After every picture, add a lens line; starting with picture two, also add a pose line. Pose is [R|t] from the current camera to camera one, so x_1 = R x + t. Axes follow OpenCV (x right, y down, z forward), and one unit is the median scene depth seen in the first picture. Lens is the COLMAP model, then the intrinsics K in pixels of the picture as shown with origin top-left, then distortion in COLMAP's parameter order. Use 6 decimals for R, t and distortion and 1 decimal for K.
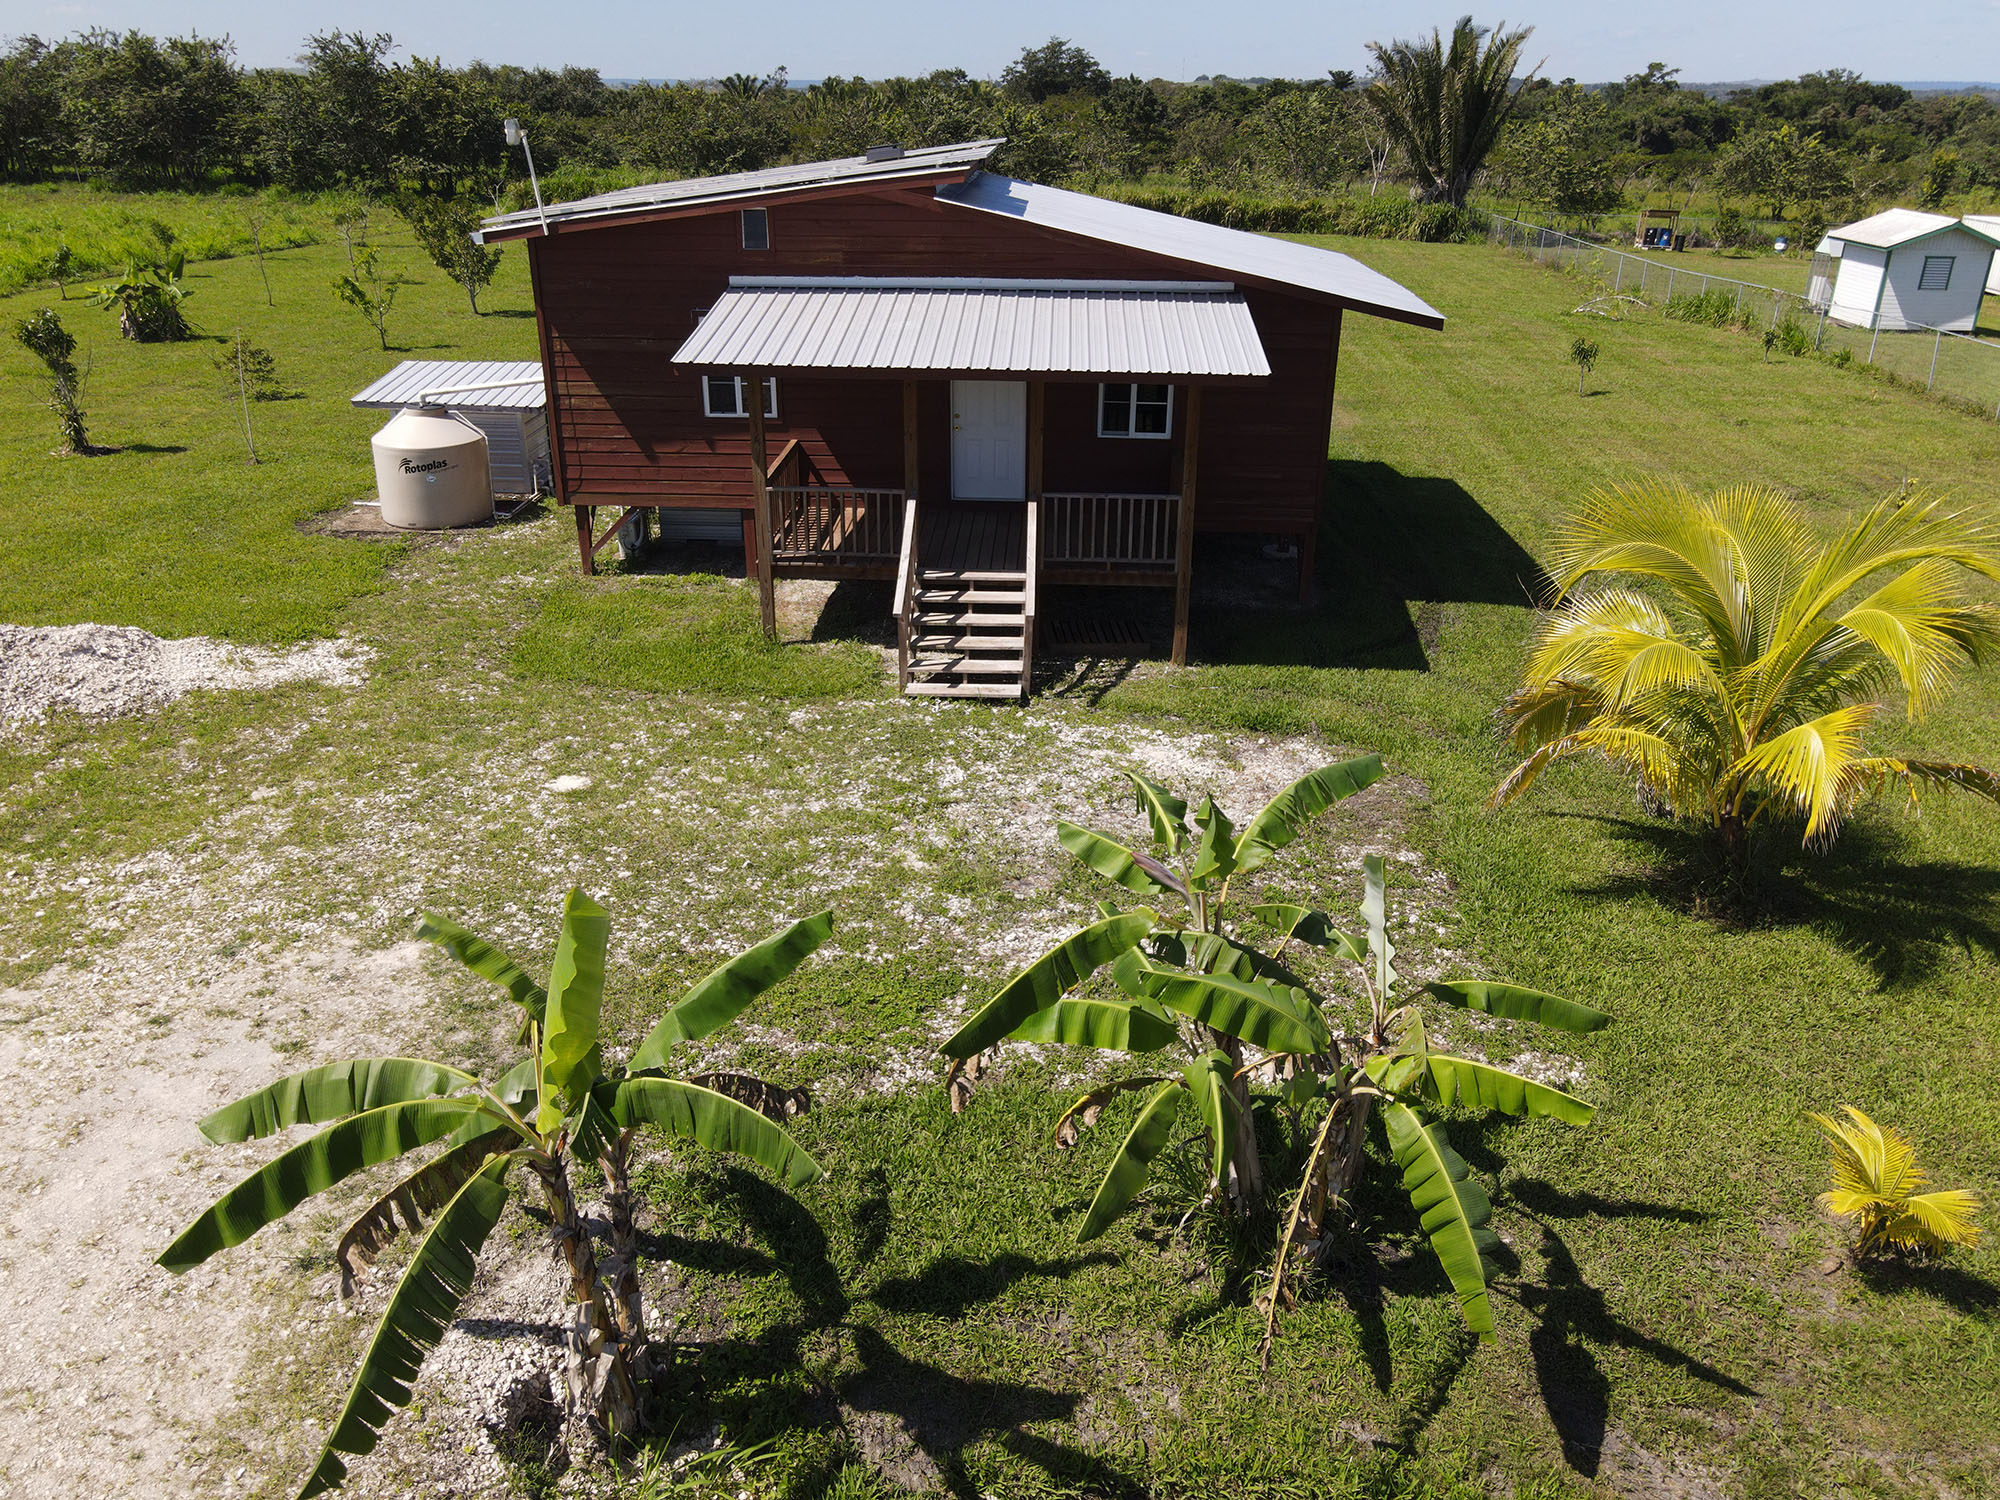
lens RADIAL K [[1477.7, 0, 1000.0], [0, 1477.7, 750.0], [0, 0, 1]] dist [0.007731, 0.002496]
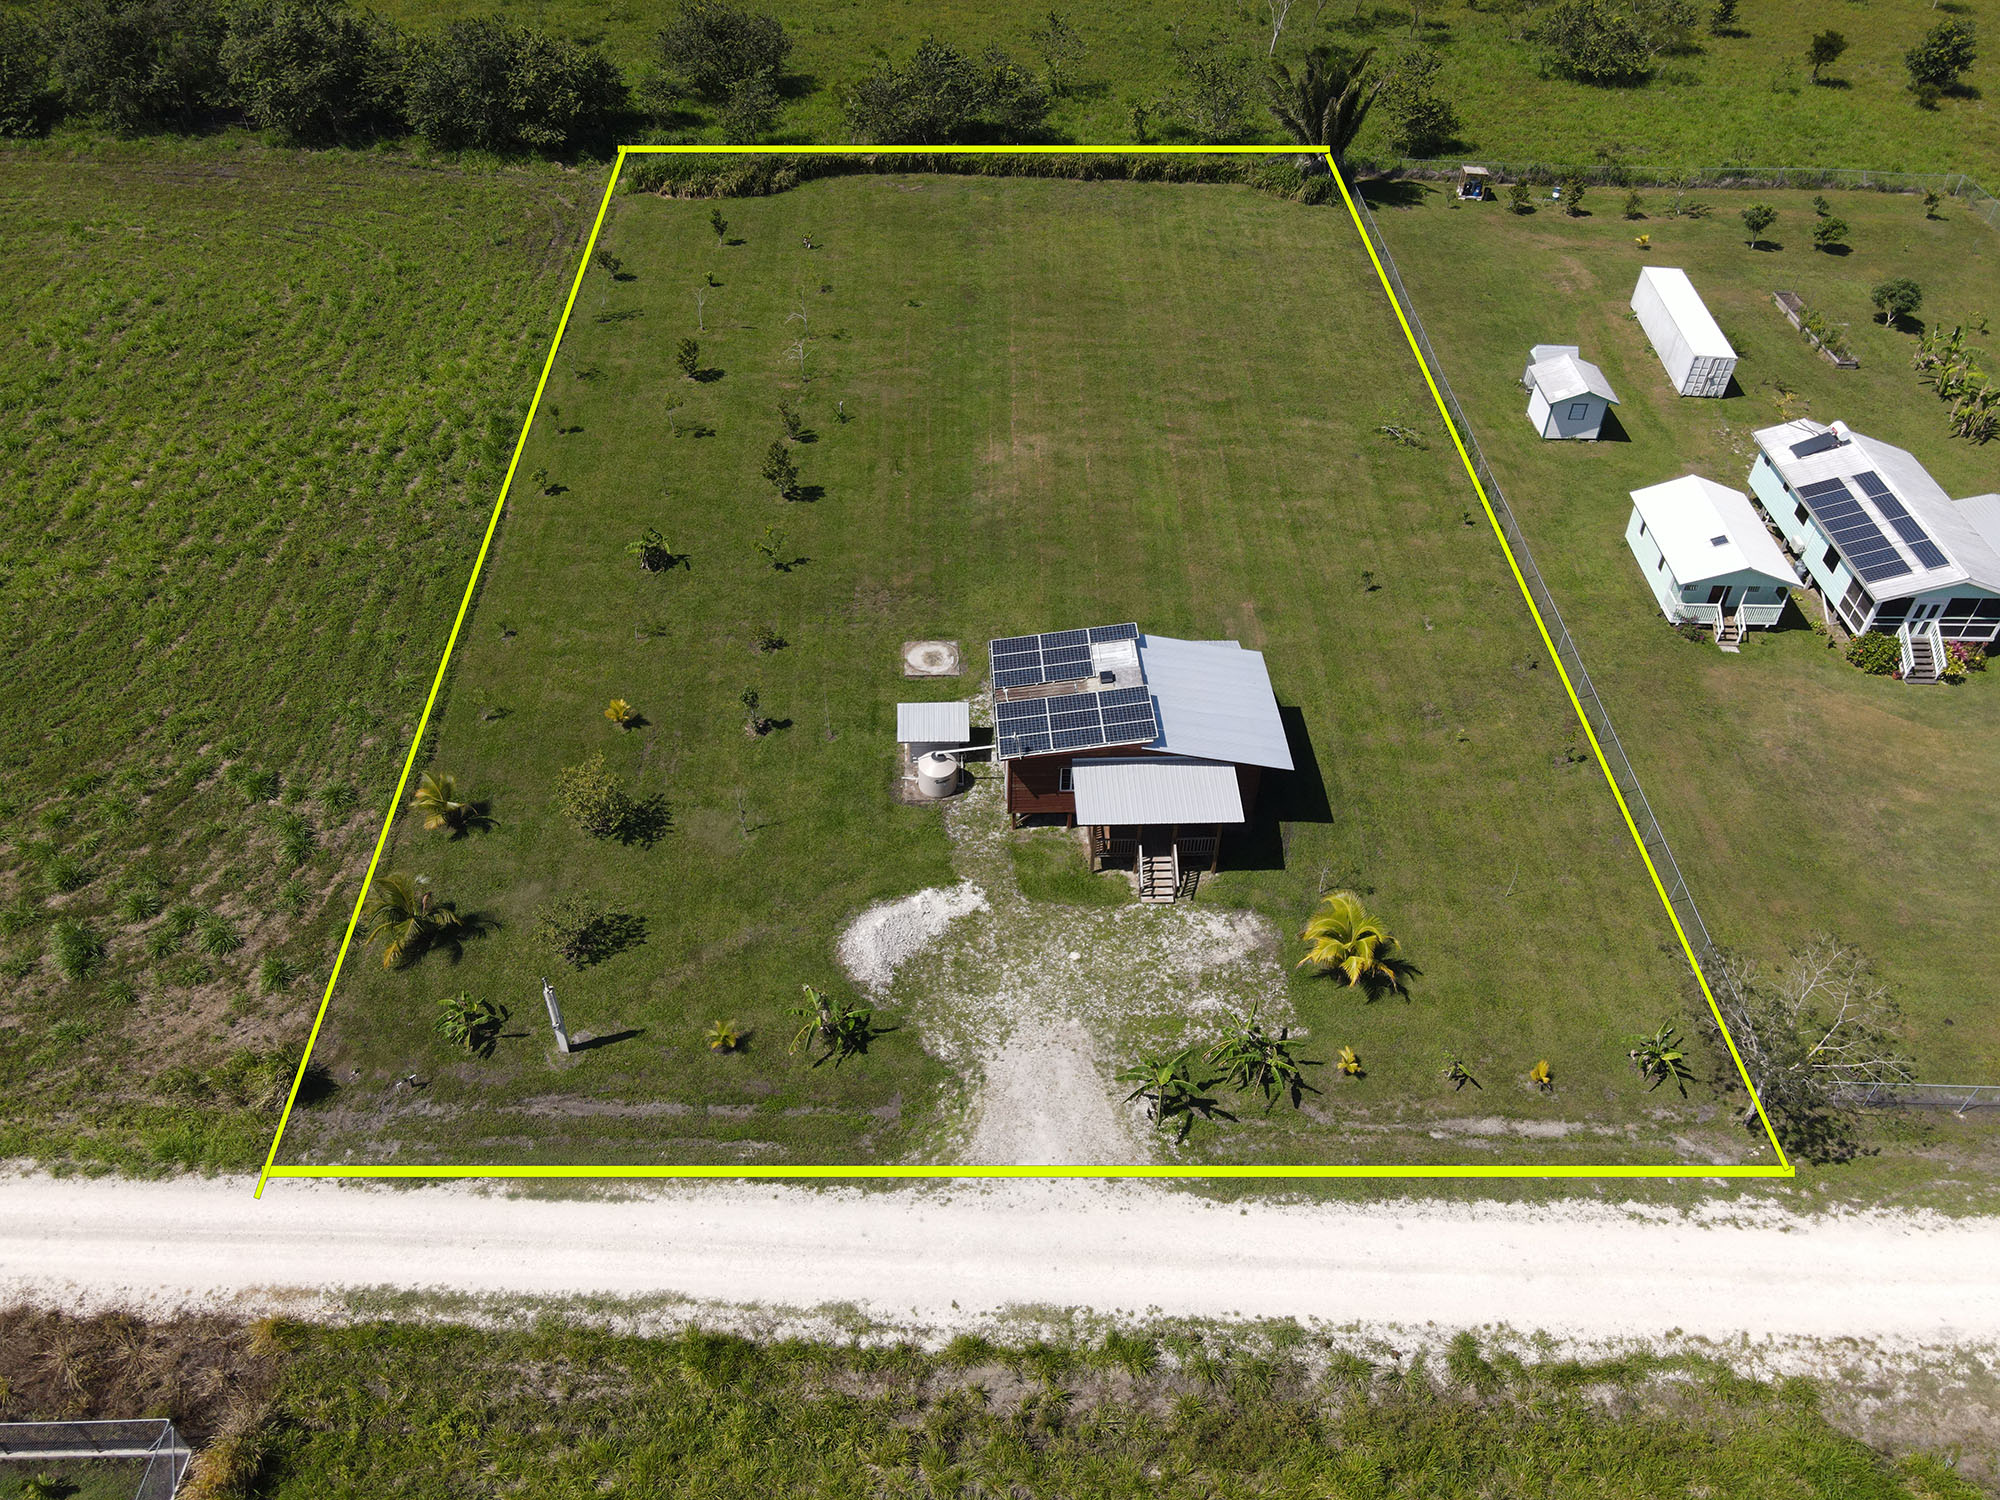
lens RADIAL K [[1518.3, 0, 1000.0], [0, 1518.3, 750.0], [0, 0, 1]] dist [-0.032603, 0.003310]
pose [[0.995667, -0.058705, 0.072120, -0.677482], [0.032131, 0.944961, 0.325601, -1.664414], [-0.087265, -0.321873, 0.942753, -2.423844]]
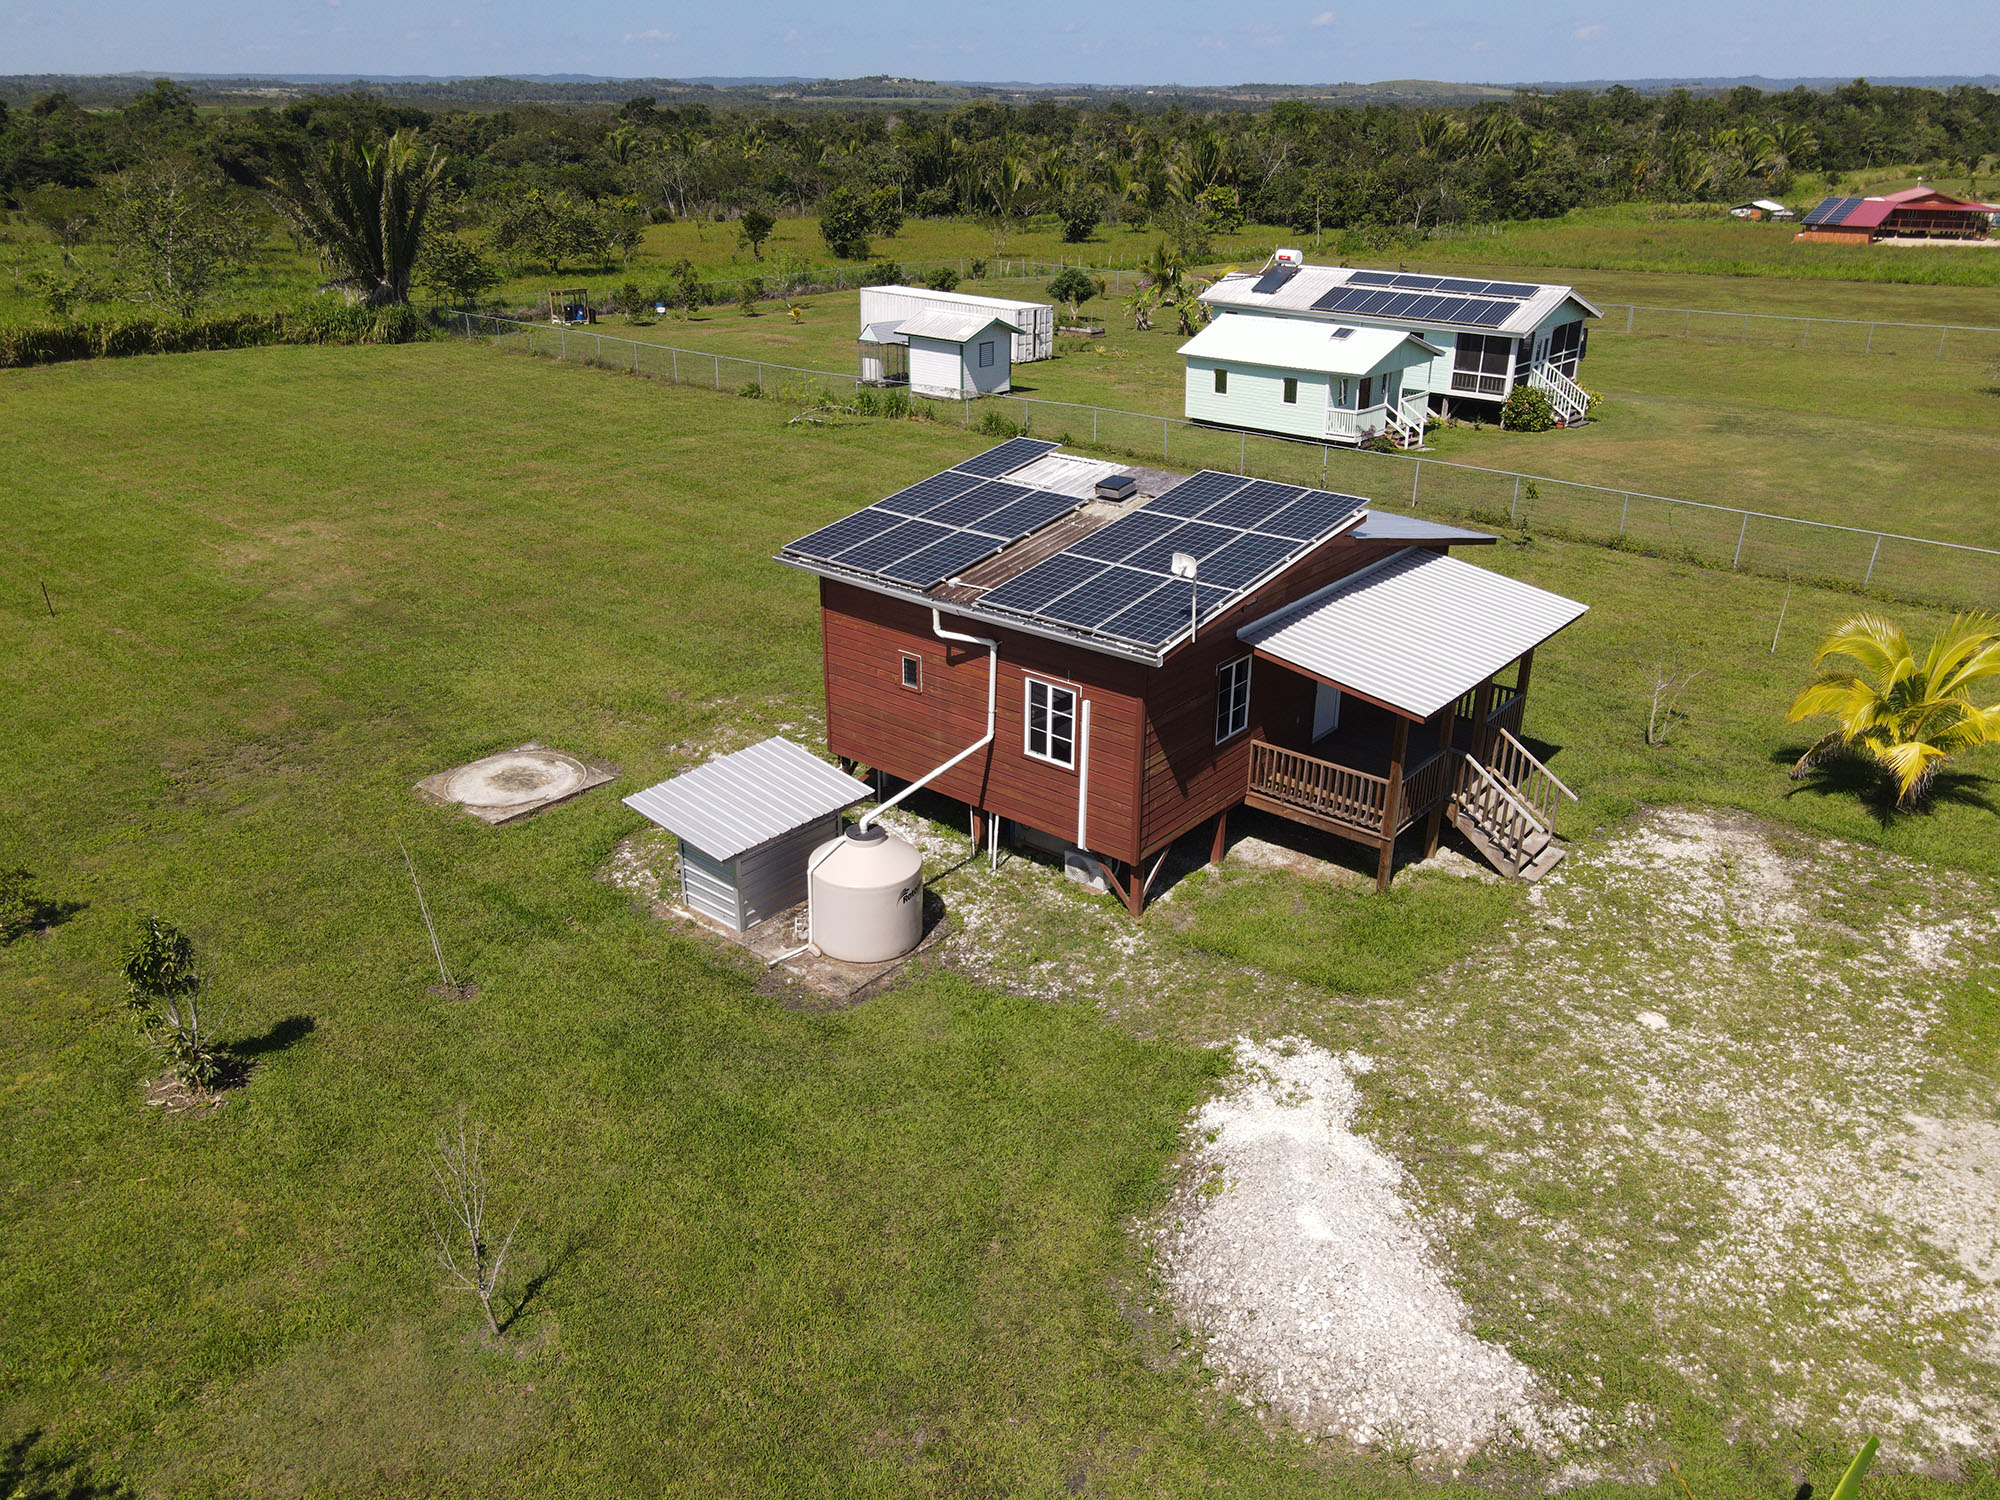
lens RADIAL K [[1477.7, 0, 1000.0], [0, 1477.7, 750.0], [0, 0, 1]] dist [0.007731, 0.002496]
pose [[0.596445, -0.327047, 0.733003, -1.438090], [0.321423, 0.934124, 0.155240, -0.568586], [-0.735487, 0.143012, 0.662274, 0.429053]]
